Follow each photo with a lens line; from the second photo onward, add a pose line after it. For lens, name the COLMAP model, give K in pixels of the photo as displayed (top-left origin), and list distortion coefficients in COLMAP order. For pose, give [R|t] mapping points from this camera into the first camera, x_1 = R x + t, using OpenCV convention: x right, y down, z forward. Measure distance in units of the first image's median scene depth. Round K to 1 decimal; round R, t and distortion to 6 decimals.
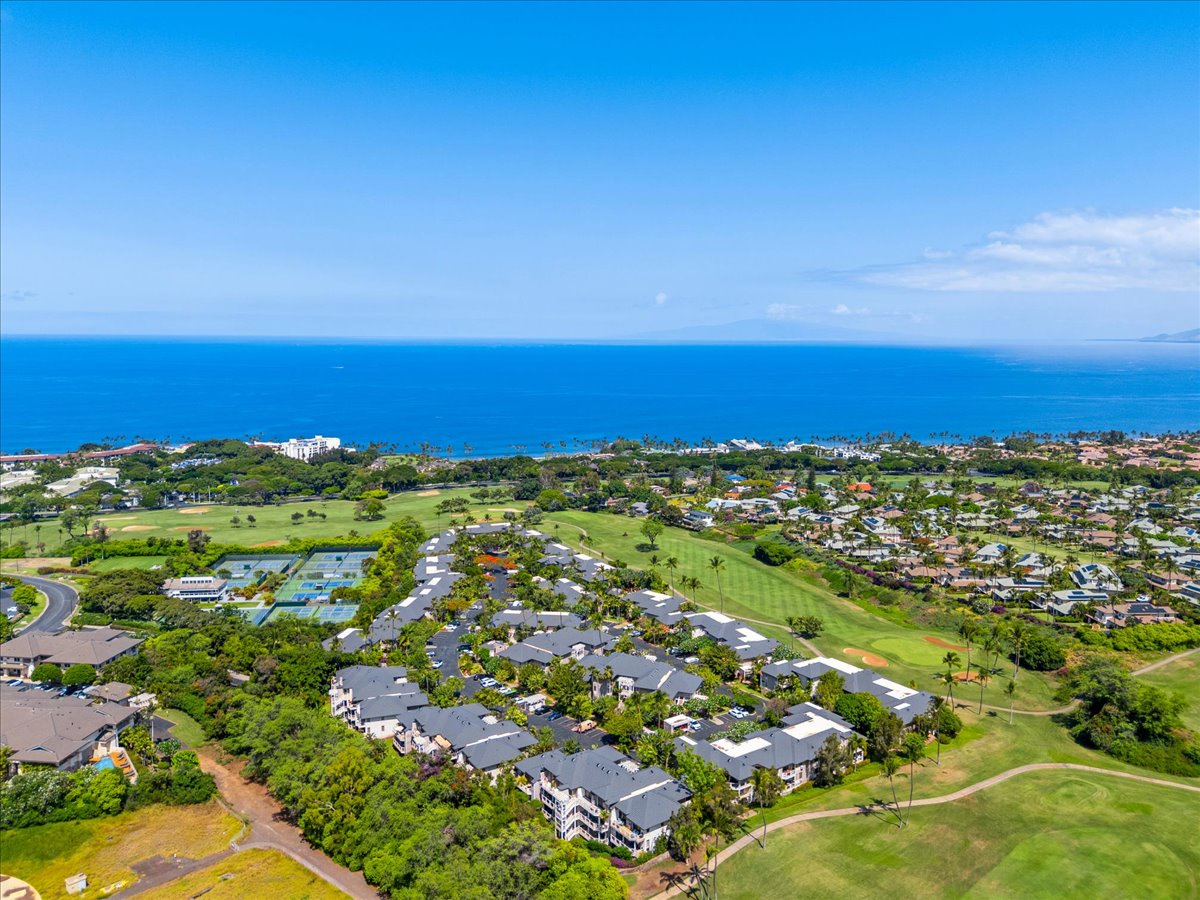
lens RADIAL K [[900.0, 0, 600.0], [0, 900.0, 450.0], [0, 0, 1]] dist [0.012523, -0.000003]
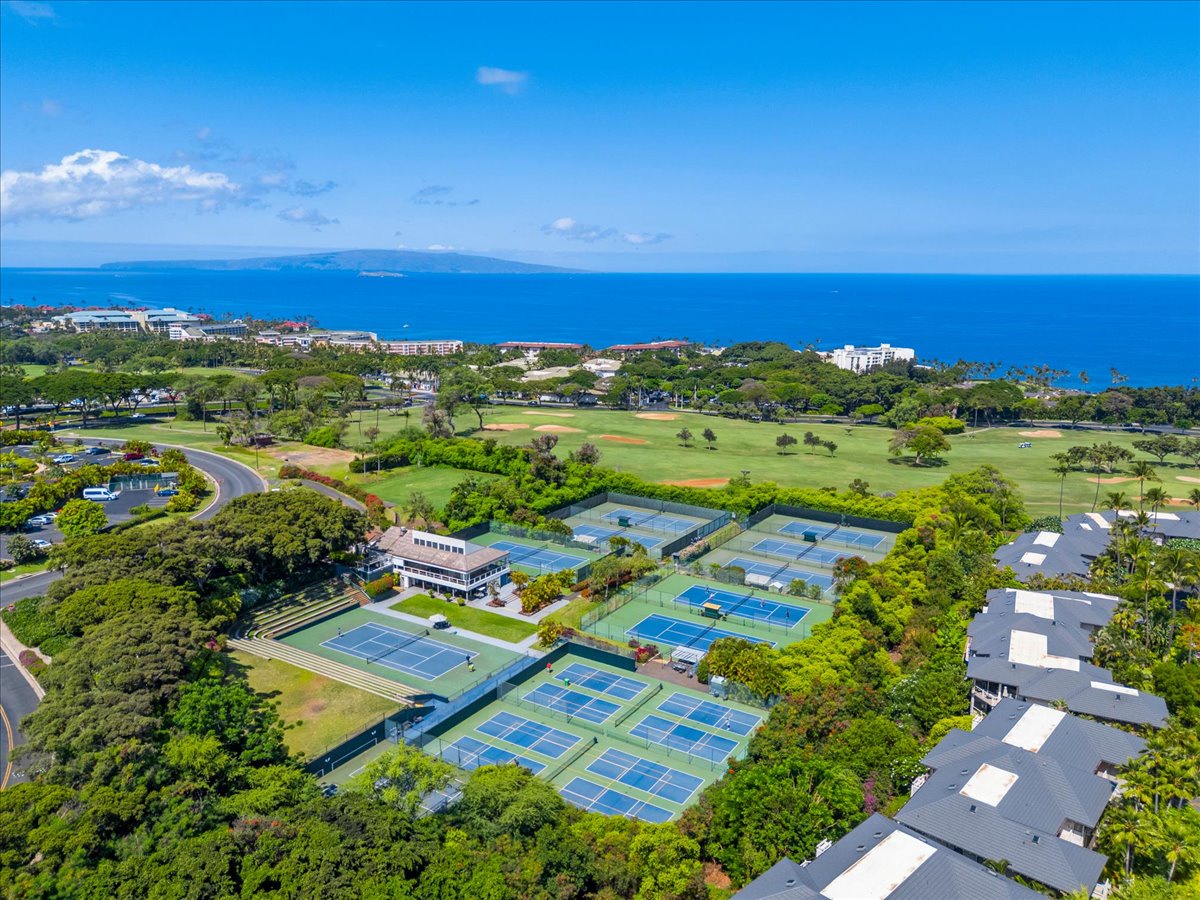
lens RADIAL K [[900.0, 0, 600.0], [0, 900.0, 450.0], [0, 0, 1]] dist [0.012523, -0.000003]
pose [[0.795901, 0.125188, -0.592342, -0.090798], [-0.086761, 0.991874, 0.093051, 0.036042], [0.599178, -0.022667, 0.800295, 0.469367]]
